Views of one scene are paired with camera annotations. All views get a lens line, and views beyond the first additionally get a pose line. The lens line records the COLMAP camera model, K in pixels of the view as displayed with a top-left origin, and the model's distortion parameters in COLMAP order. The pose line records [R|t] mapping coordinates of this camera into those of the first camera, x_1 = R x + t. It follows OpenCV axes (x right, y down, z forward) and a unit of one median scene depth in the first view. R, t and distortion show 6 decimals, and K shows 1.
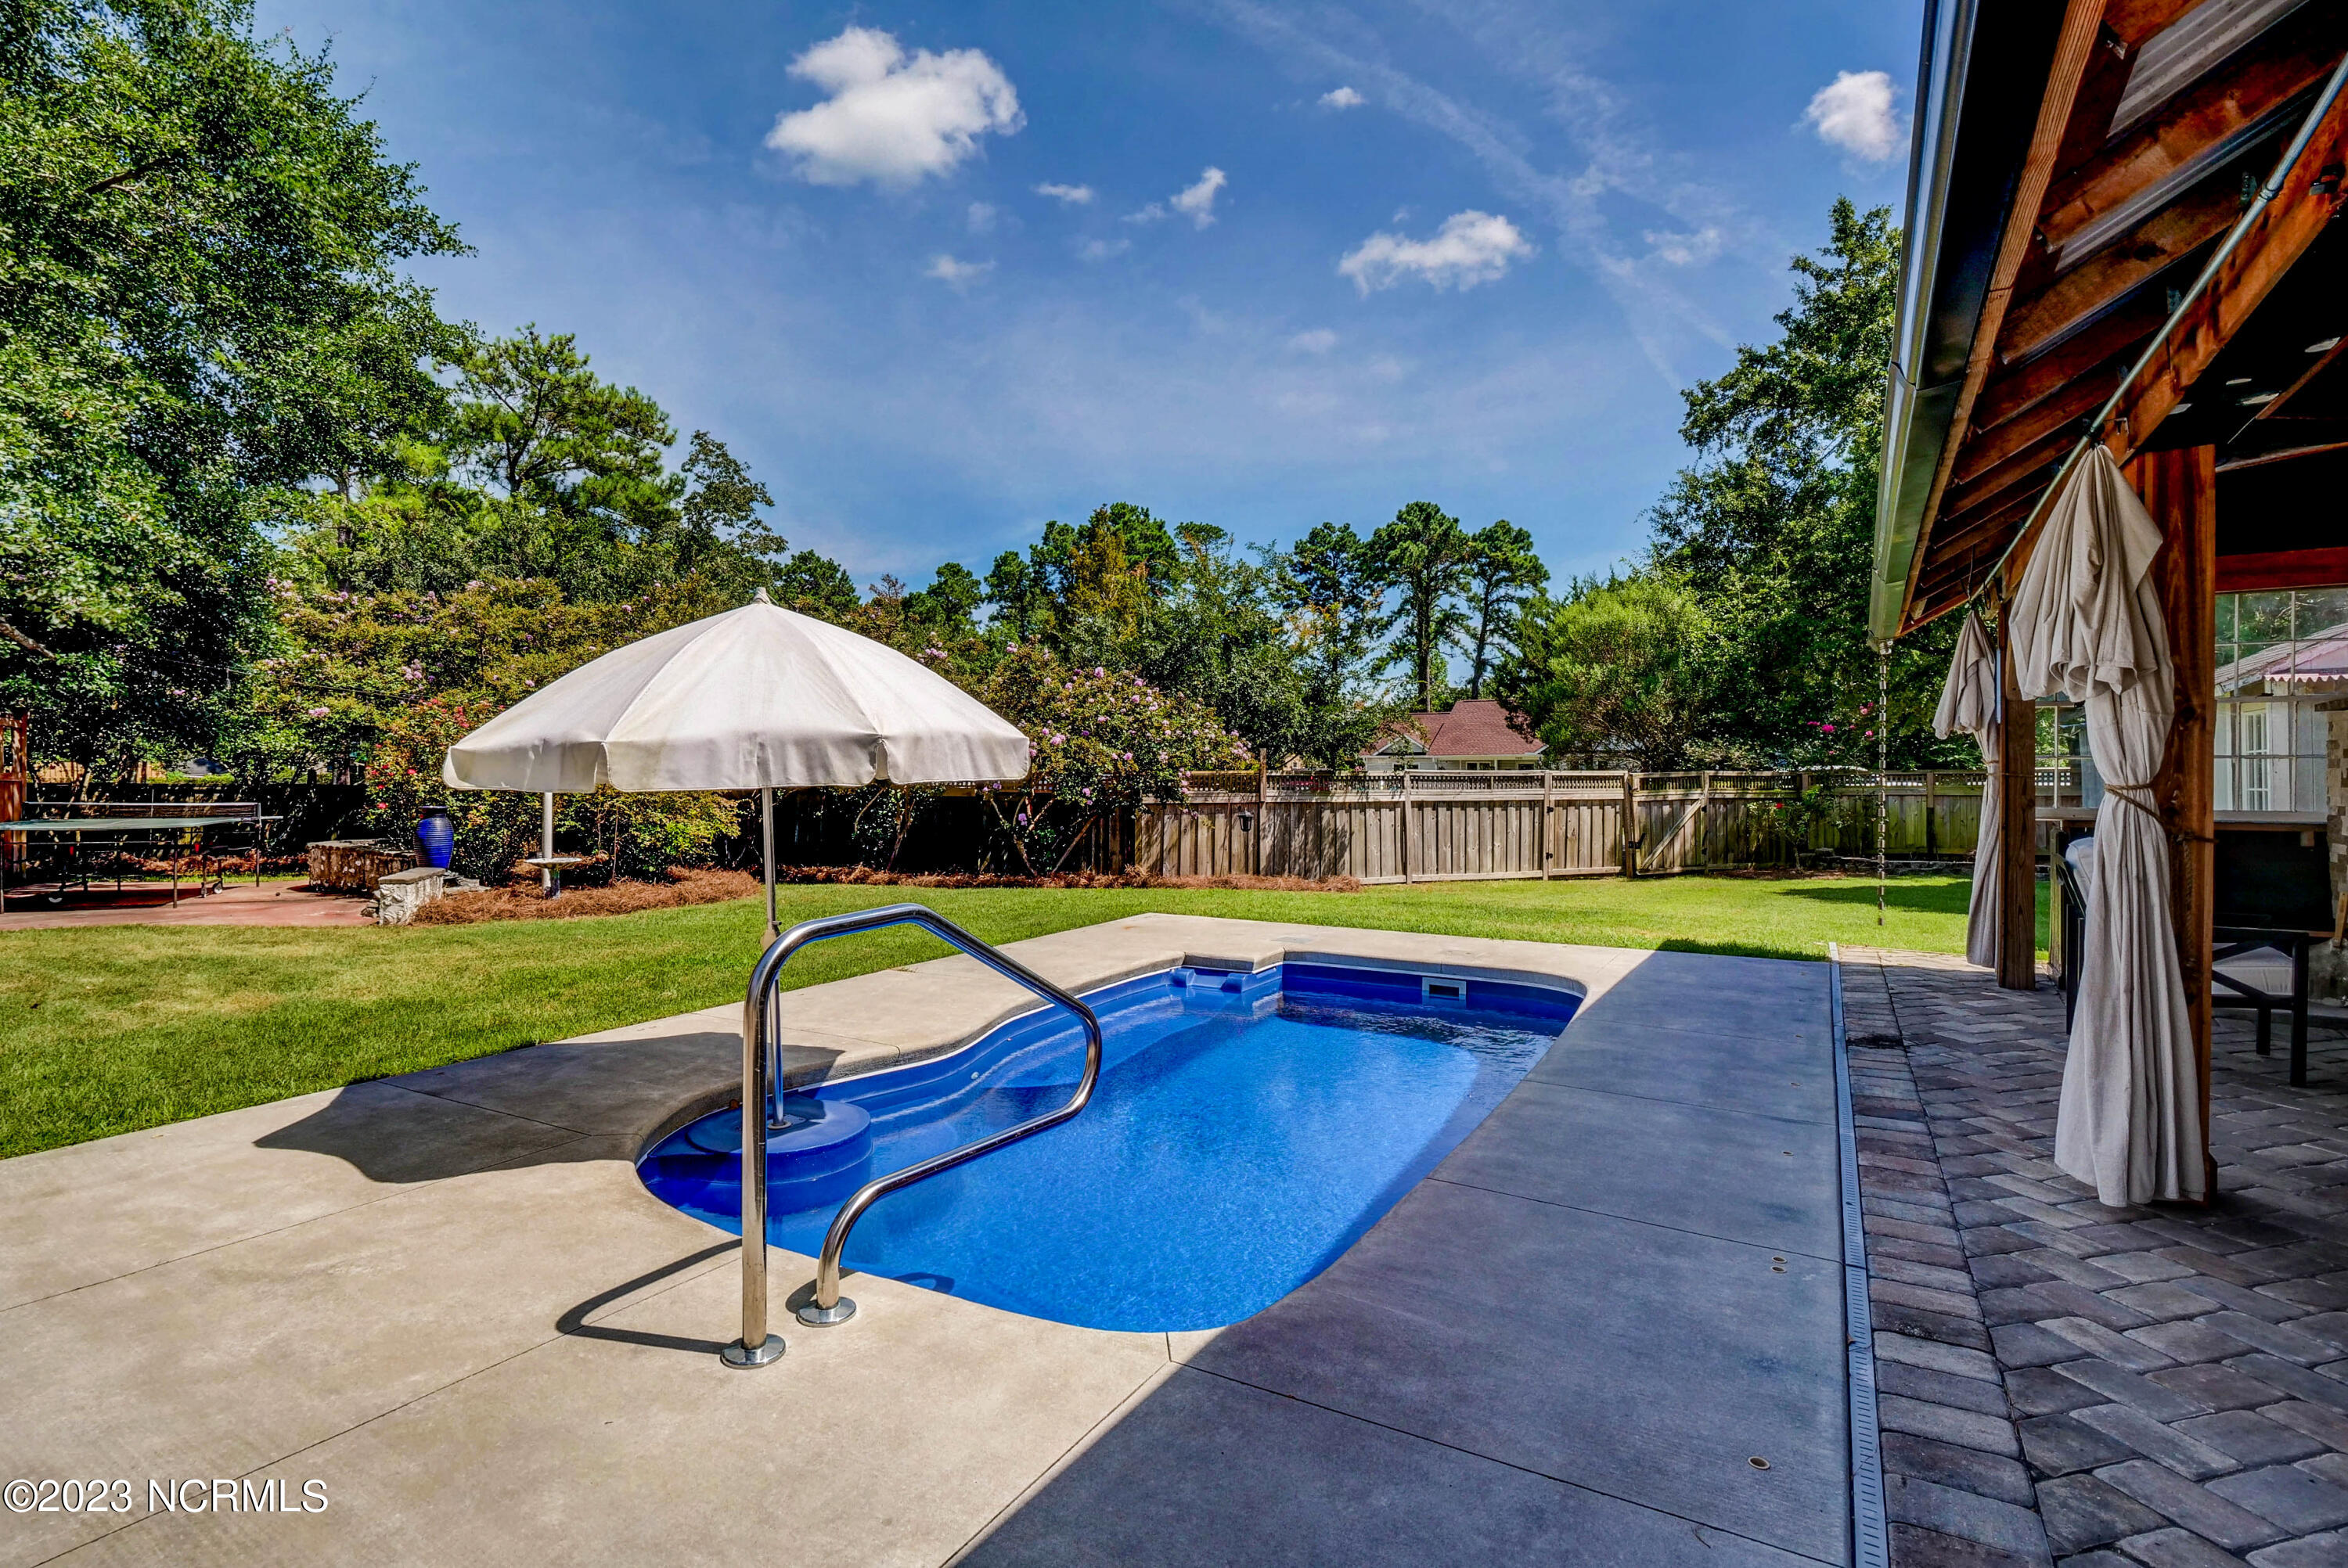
lens RADIAL K [[1138.3, 0, 1161.6], [0, 1138.3, 772.7], [0, 0, 1]] dist [-0.006589, -0.009388]
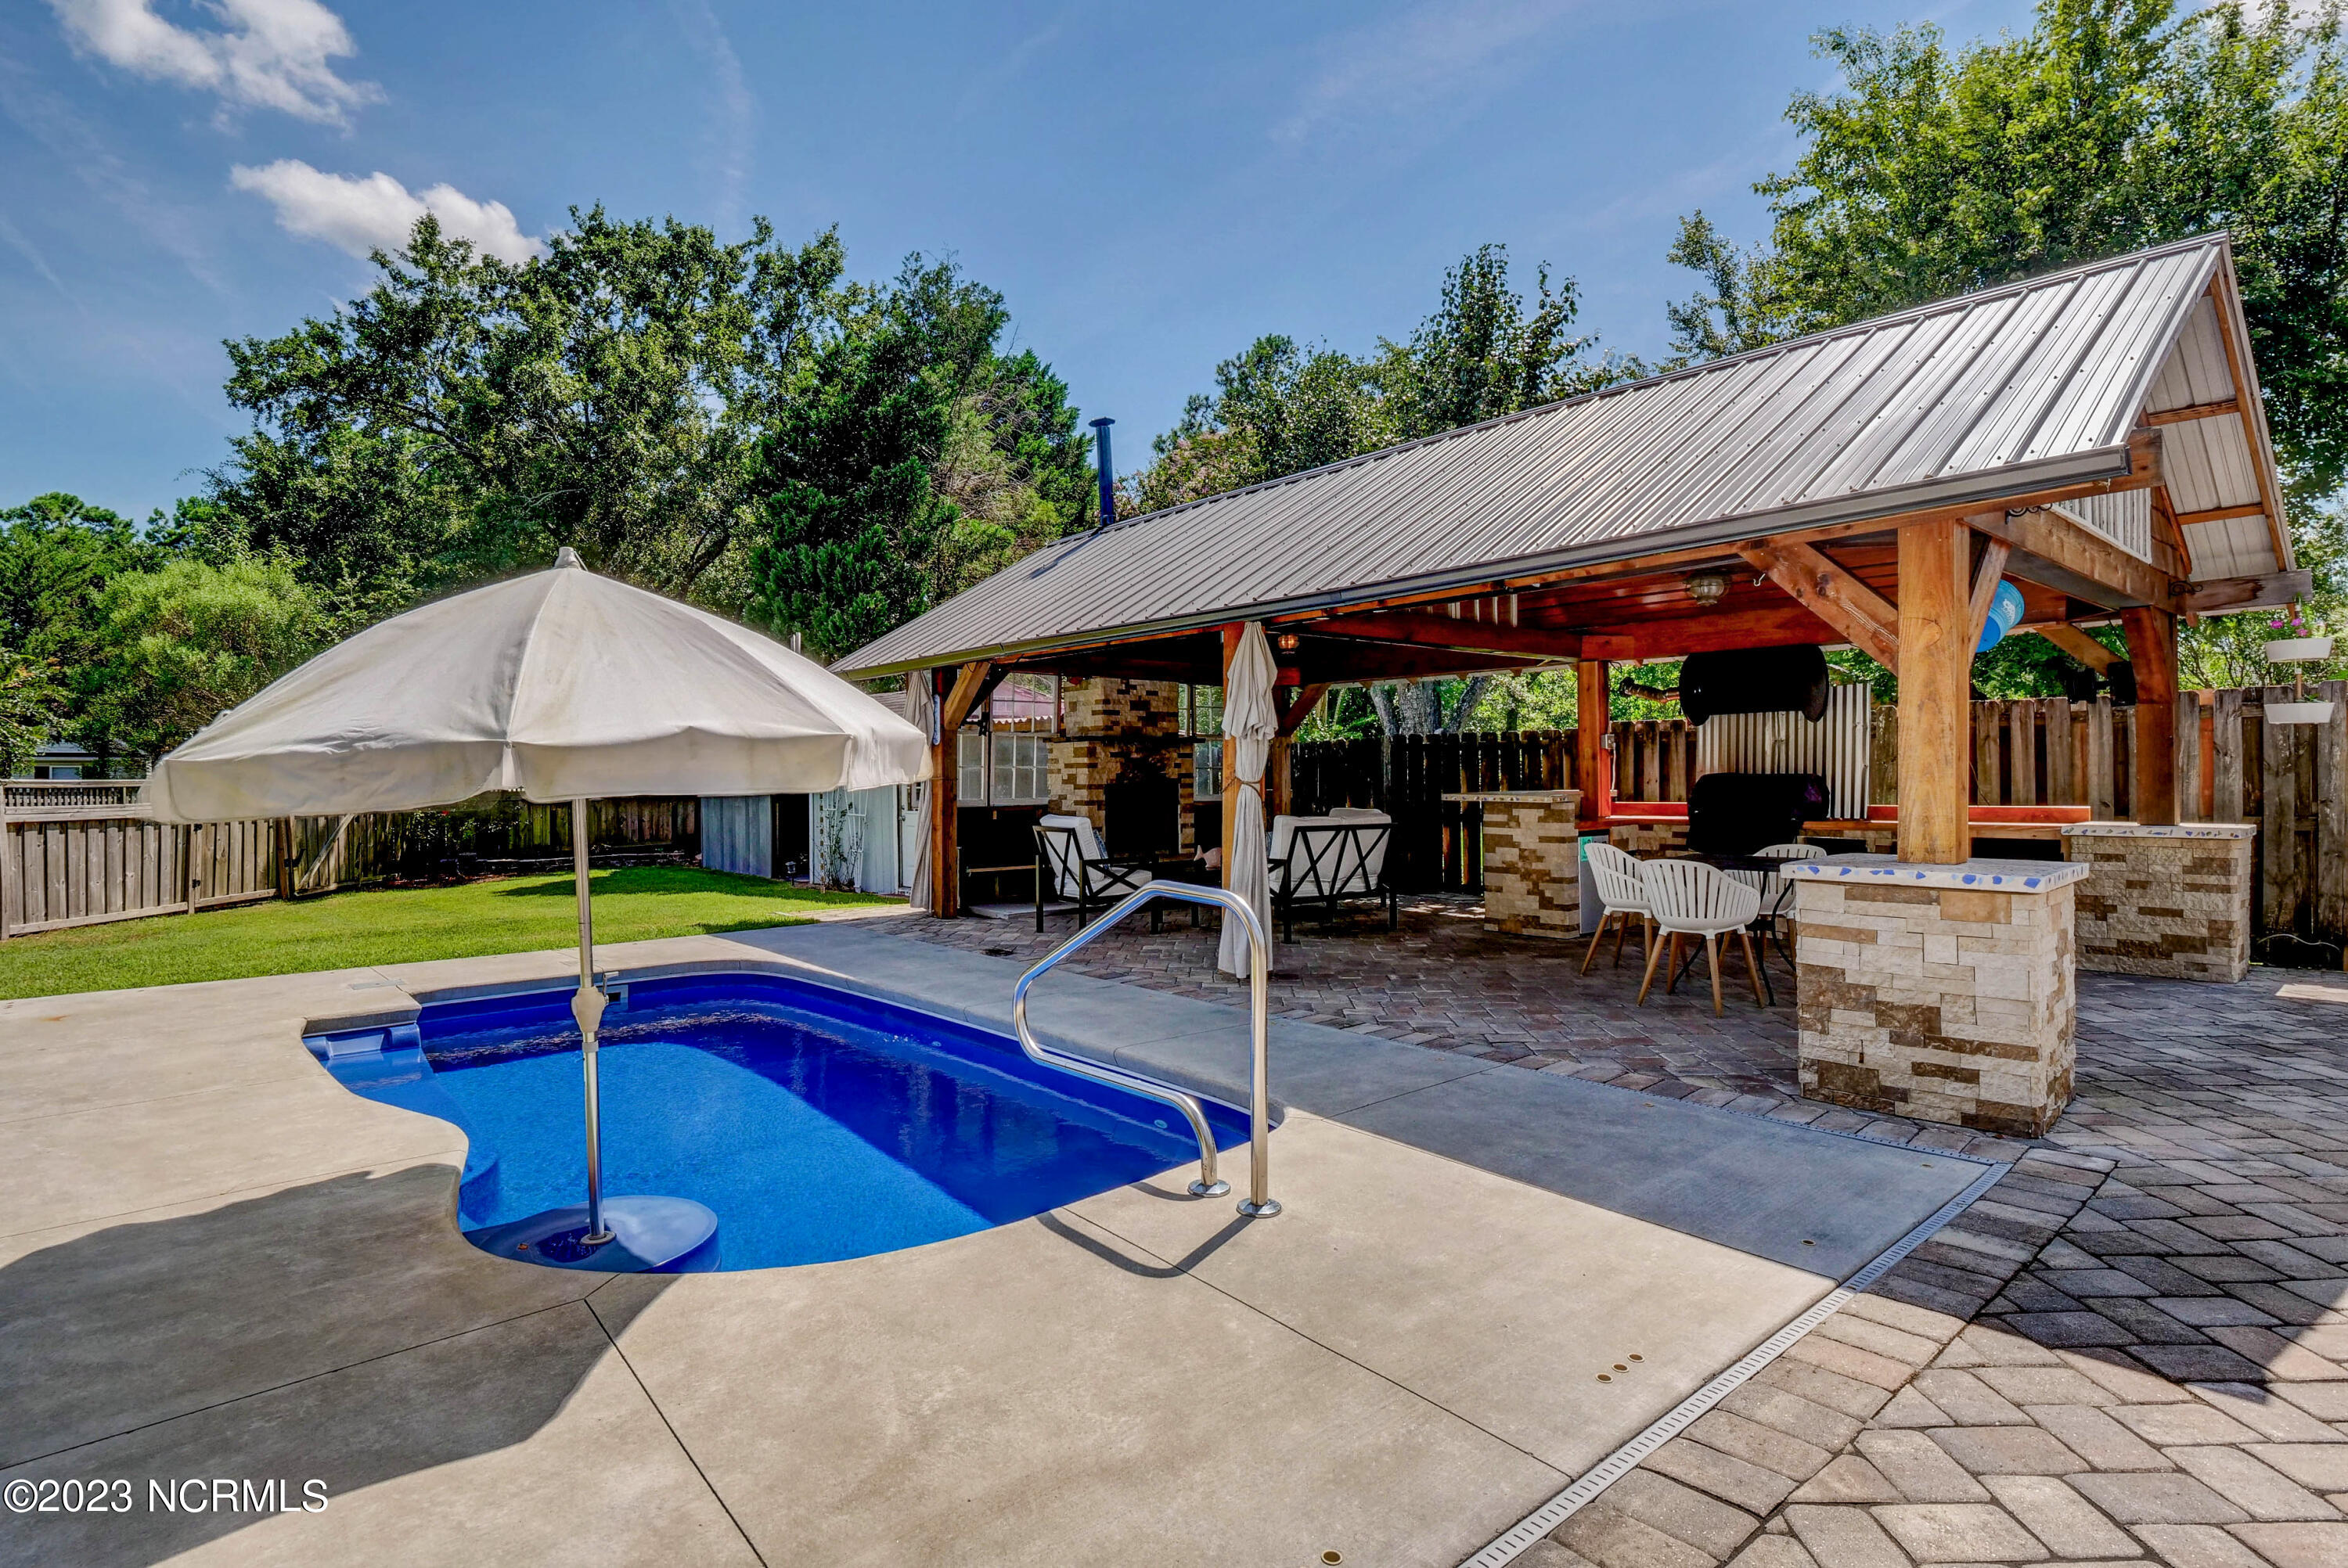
lens RADIAL K [[1138.3, 0, 1161.6], [0, 1138.3, 772.7], [0, 0, 1]] dist [-0.006589, -0.009388]
pose [[0.308414, 0.000276, 0.951252, -0.223578], [0.004937, 0.999986, -0.001891, -0.001613], [-0.951239, 0.005279, 0.308408, 0.090701]]
